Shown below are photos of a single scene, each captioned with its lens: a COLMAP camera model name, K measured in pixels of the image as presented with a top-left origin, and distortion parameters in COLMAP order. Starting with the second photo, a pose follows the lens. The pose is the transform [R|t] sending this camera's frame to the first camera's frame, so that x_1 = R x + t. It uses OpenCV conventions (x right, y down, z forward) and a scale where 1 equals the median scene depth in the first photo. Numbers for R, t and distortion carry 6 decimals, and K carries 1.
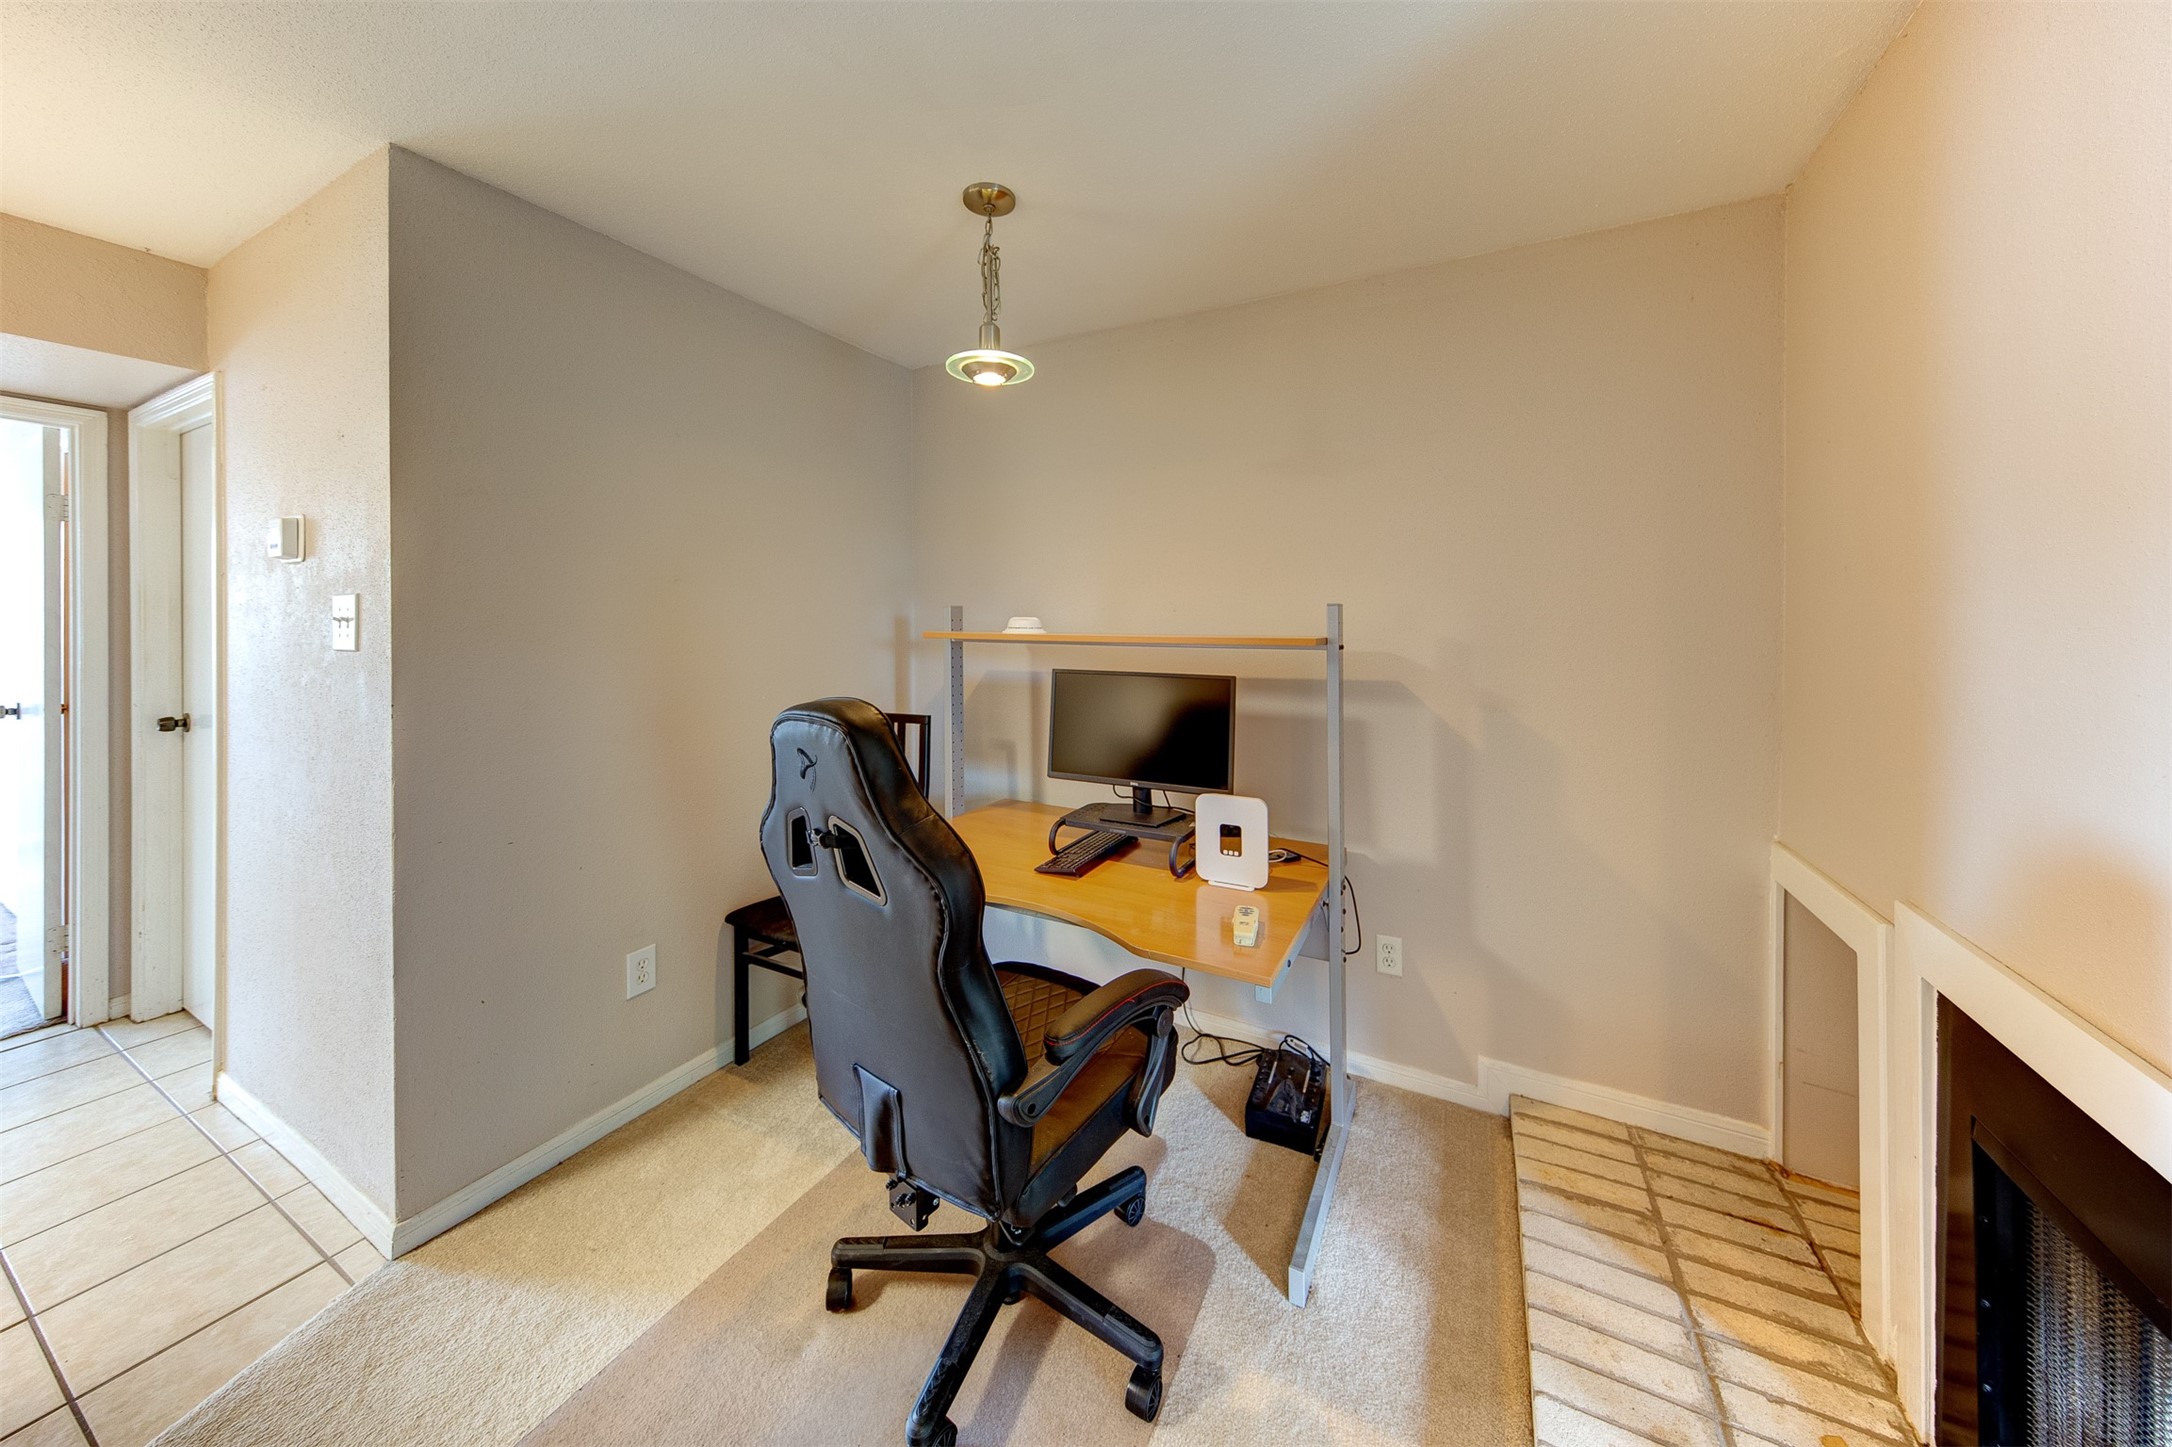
lens RADIAL K [[716.6, 0, 1115.9], [0, 716.6, 620.8], [0, 0, 1]] dist [0.003017, -0.000514]
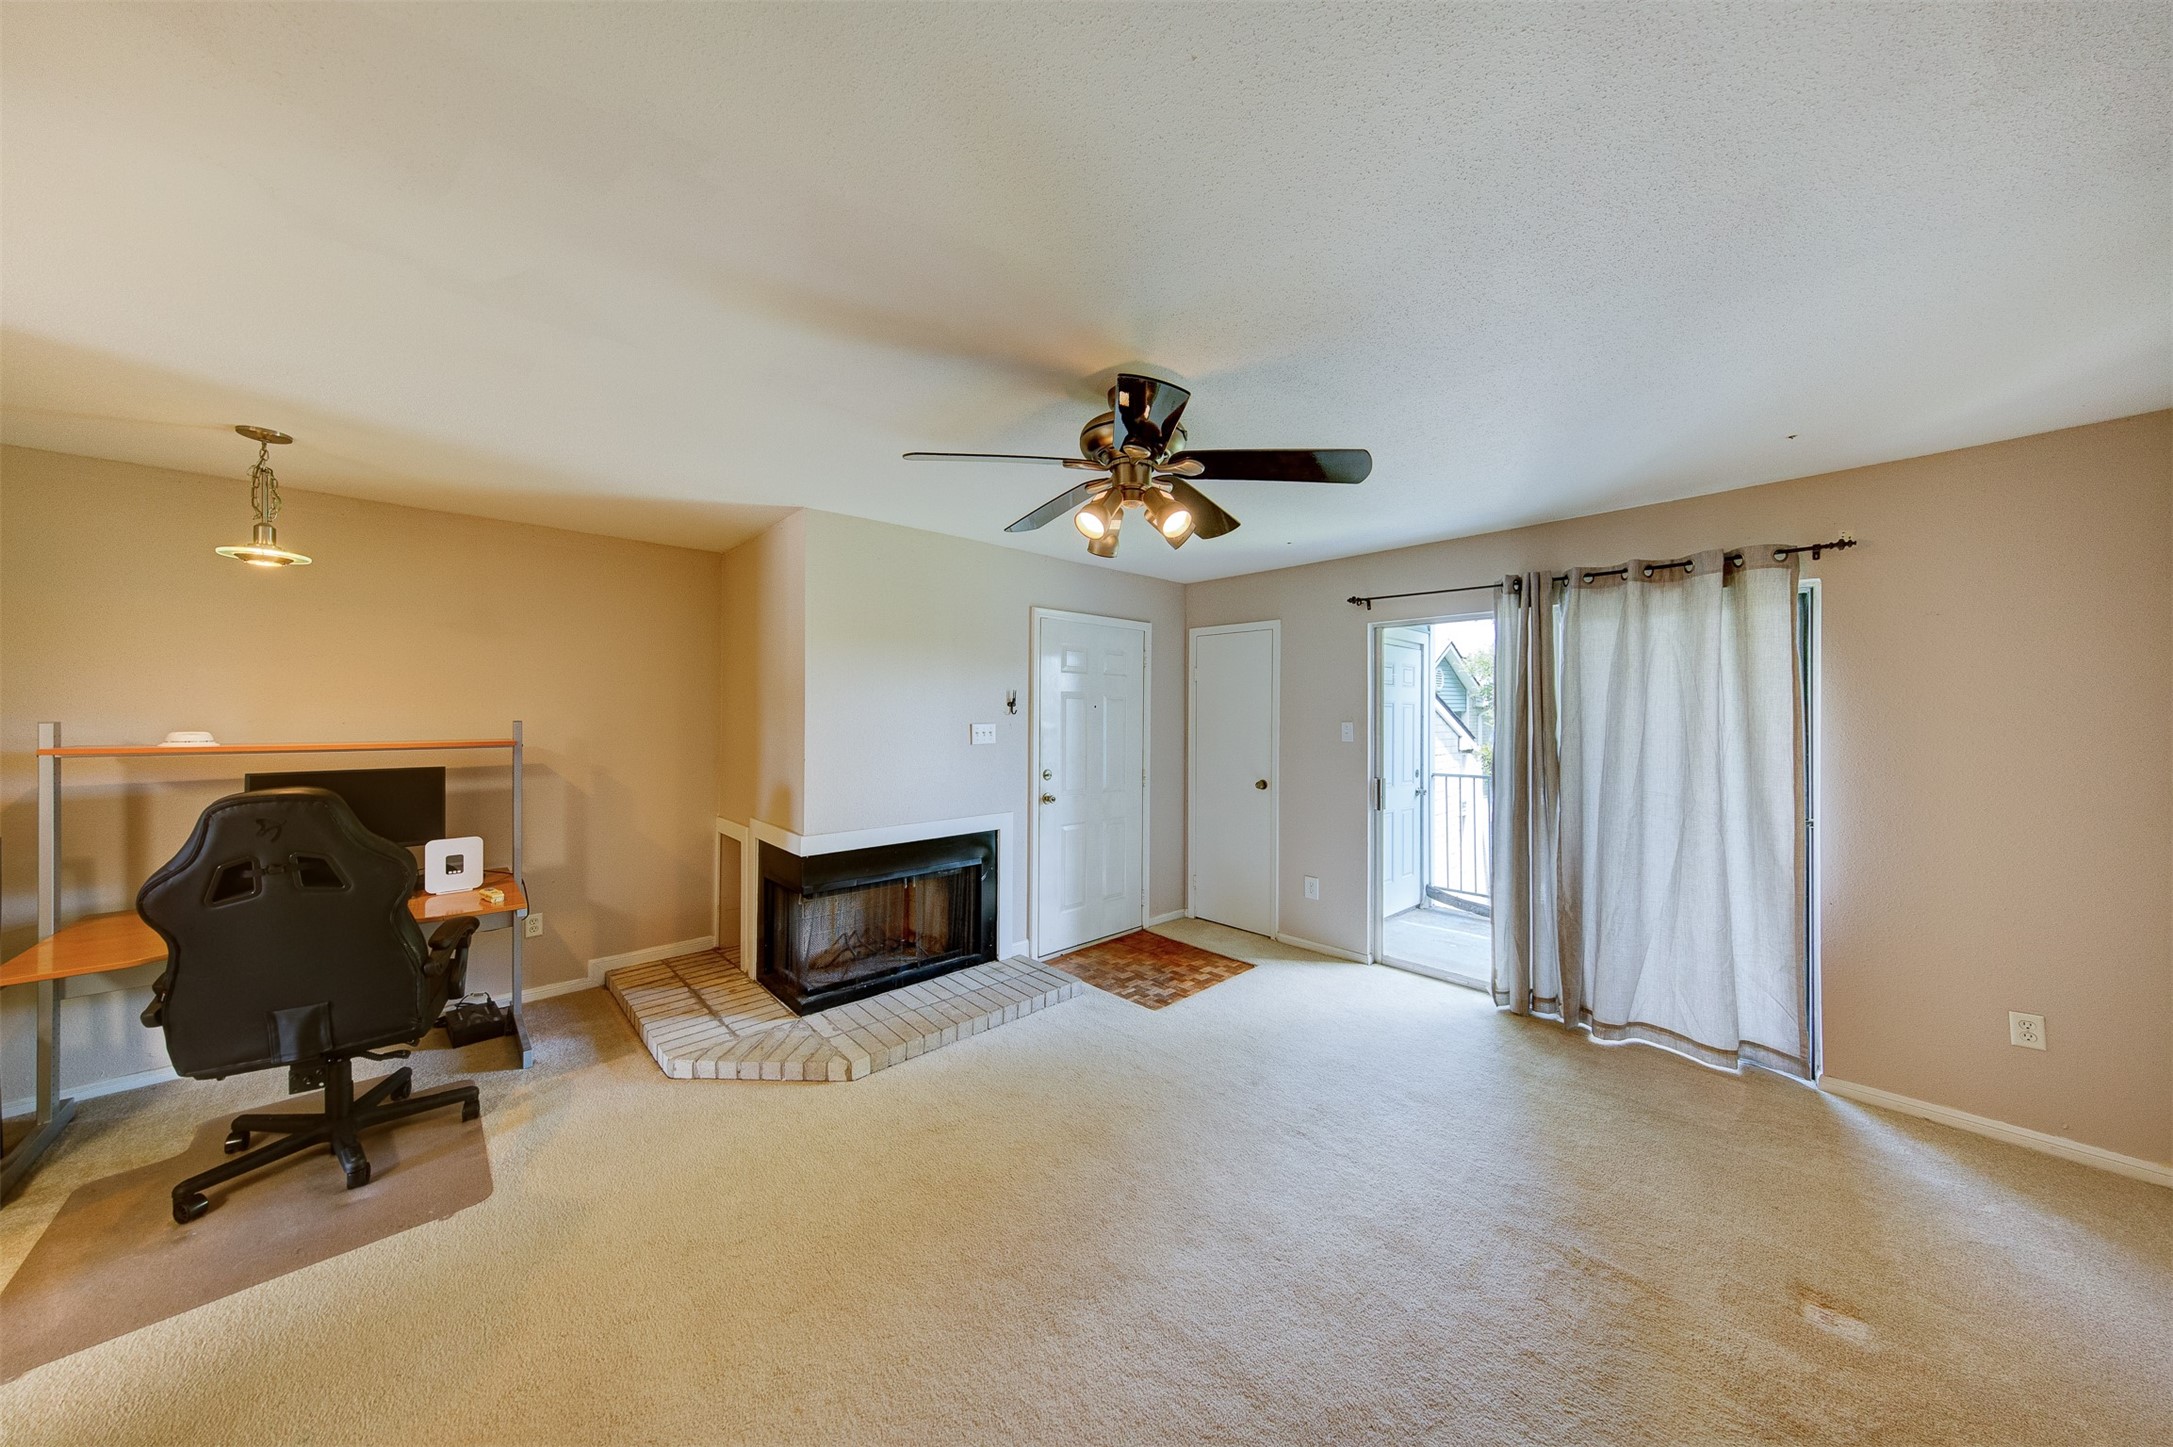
lens RADIAL K [[697.9, 0, 1038.5], [0, 697.9, 708.3], [0, 0, 1]] dist [0.001914, 0.000425]
pose [[0.379144, 0.010866, 0.925274, -0.847175], [0.002313, 0.999917, -0.012690, -0.033481], [-0.925335, 0.006951, 0.379087, -0.892727]]
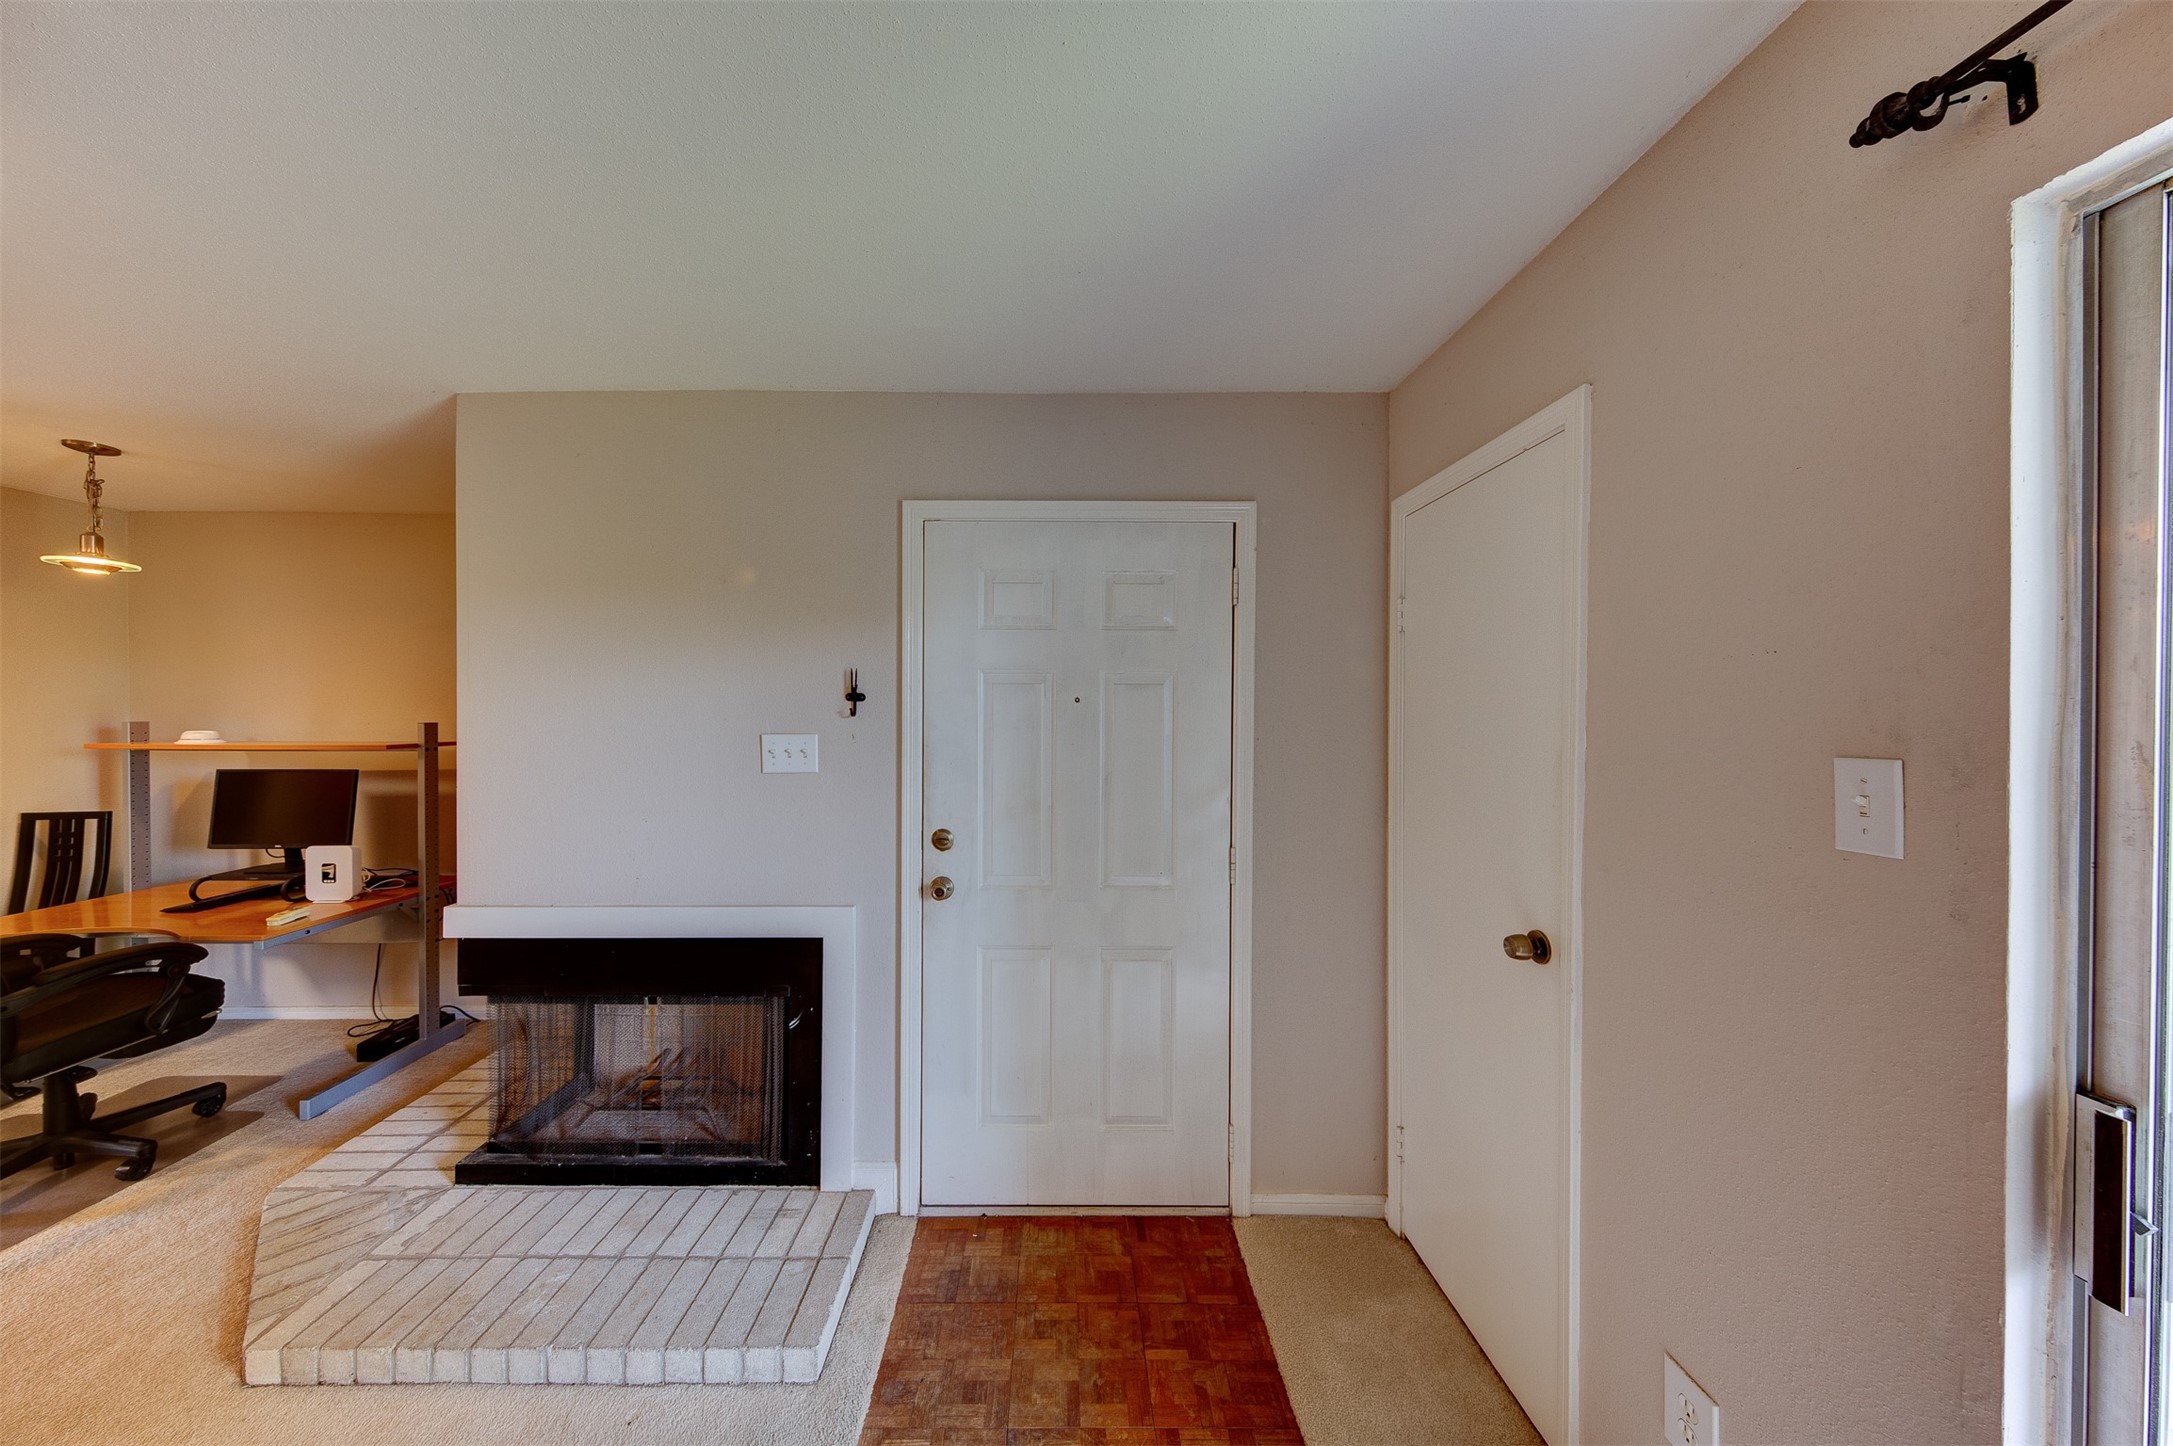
lens RADIAL K [[694.1, 0, 1065.2], [0, 694.1, 715.5], [0, 0, 1]] dist [0.002557, 0.000093]
pose [[0.893678, -0.001231, 0.448708, 0.941302], [0.000452, 0.999998, 0.001842, -0.046816], [-0.448709, -0.001444, 0.893677, -1.130242]]
